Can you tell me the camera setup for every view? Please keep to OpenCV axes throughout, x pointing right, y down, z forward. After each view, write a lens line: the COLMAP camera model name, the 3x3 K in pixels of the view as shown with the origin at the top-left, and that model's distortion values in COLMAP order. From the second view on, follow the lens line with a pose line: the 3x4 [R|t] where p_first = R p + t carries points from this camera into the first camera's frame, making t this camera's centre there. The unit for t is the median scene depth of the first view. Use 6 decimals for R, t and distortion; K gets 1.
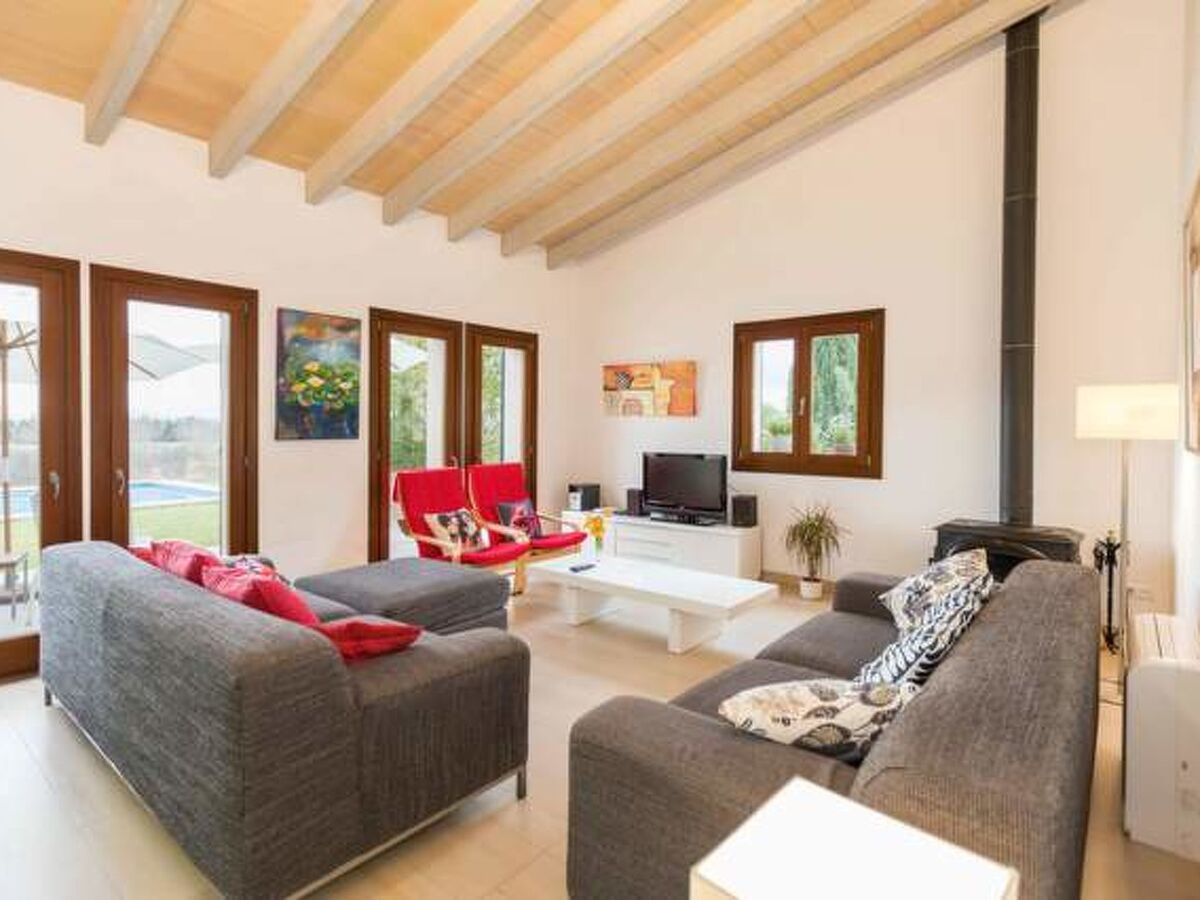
lens RADIAL K [[626.9, 0, 602.7], [0, 626.9, 436.7], [0, 0, 1]] dist [-0.000561, 0.000243]
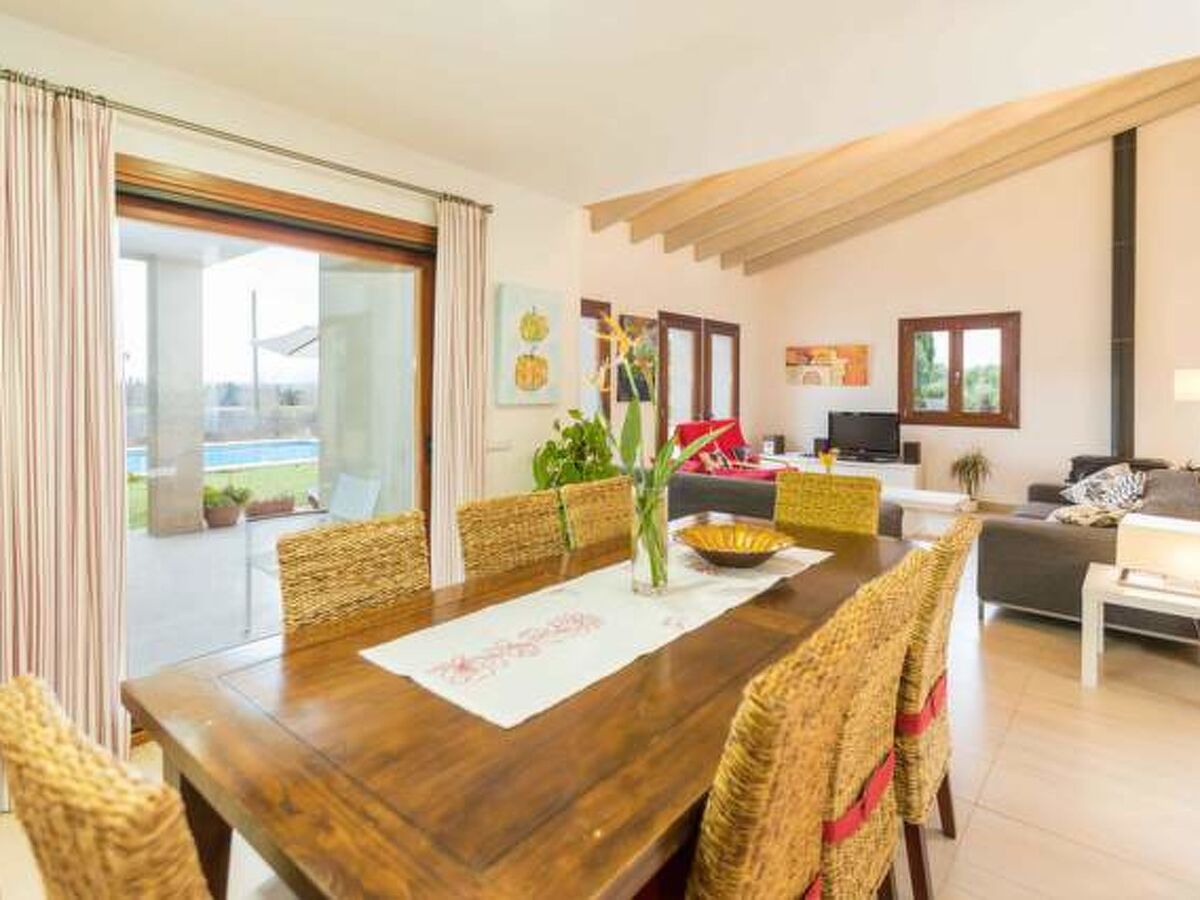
lens RADIAL K [[647.6, 0, 571.3], [0, 647.6, 395.8], [0, 0, 1]] dist [0.003798, 0.000294]
pose [[0.999680, -0.000104, -0.025297, -0.485792], [-0.000179, 0.999937, -0.011185, 0.007192], [0.025297, 0.011186, 0.999617, -0.461604]]
